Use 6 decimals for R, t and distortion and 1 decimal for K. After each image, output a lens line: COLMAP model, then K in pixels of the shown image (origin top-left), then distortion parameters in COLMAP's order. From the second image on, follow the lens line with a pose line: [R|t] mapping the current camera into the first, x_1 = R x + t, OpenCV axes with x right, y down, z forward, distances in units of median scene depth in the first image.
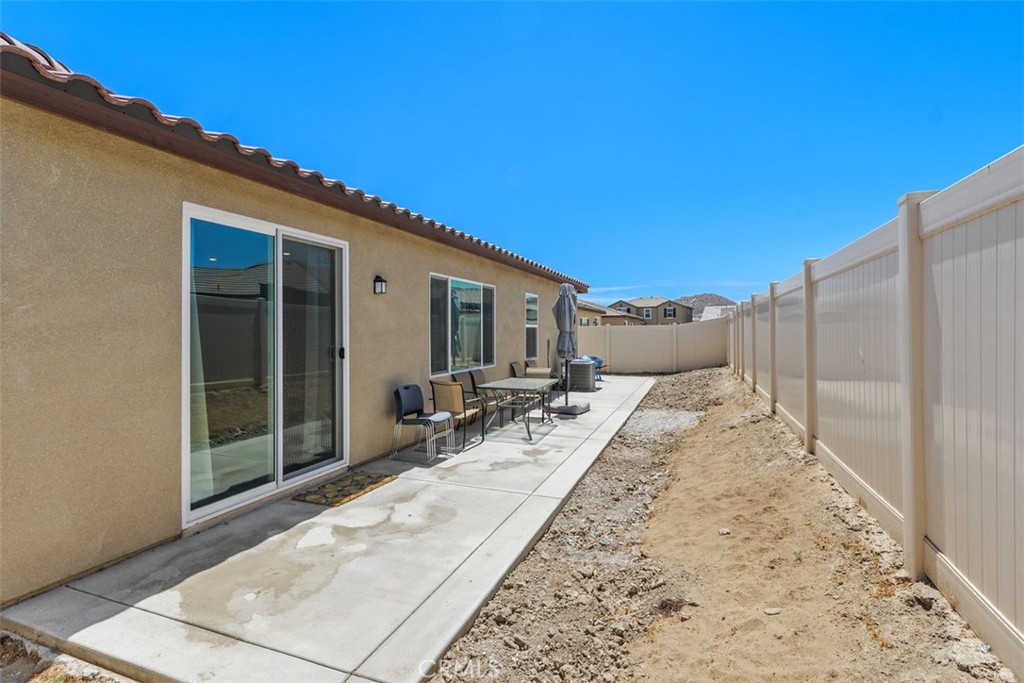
lens RADIAL K [[464.8, 0, 511.0], [0, 464.8, 327.4], [0, 0, 1]] dist [-0.001930, 0.000065]
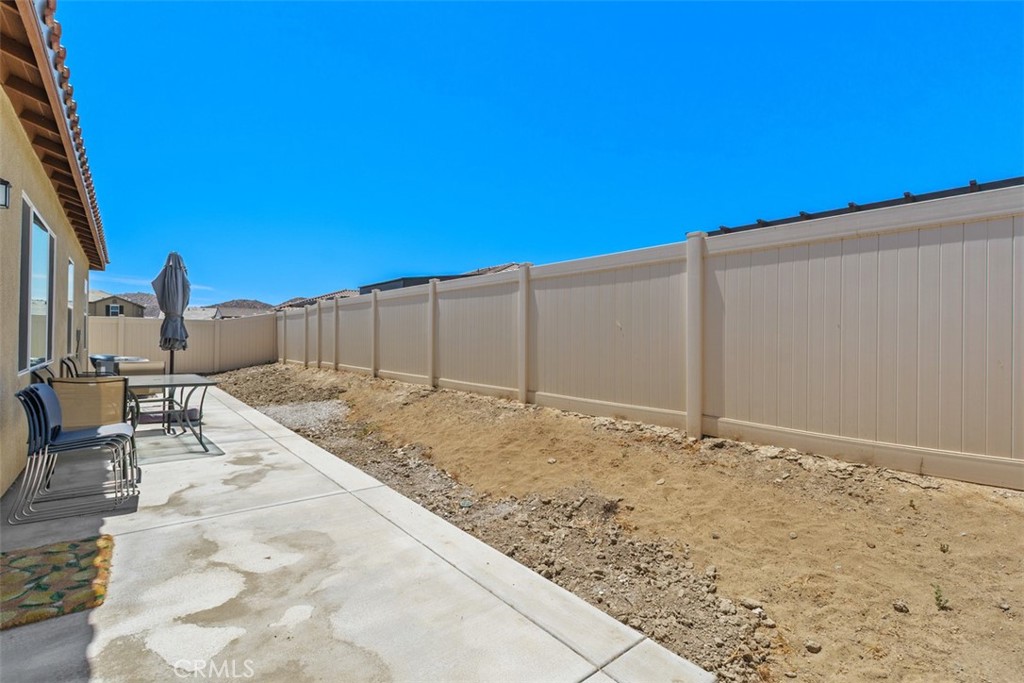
lens RADIAL K [[468.0, 0, 480.5], [0, 468.0, 337.8], [0, 0, 1]] dist [-0.009530, -0.000348]
pose [[0.531190, 0.014871, 0.847122, -0.603562], [-0.024791, 0.999691, -0.002004, 0.083240], [-0.846890, -0.019937, 0.531394, 0.386644]]
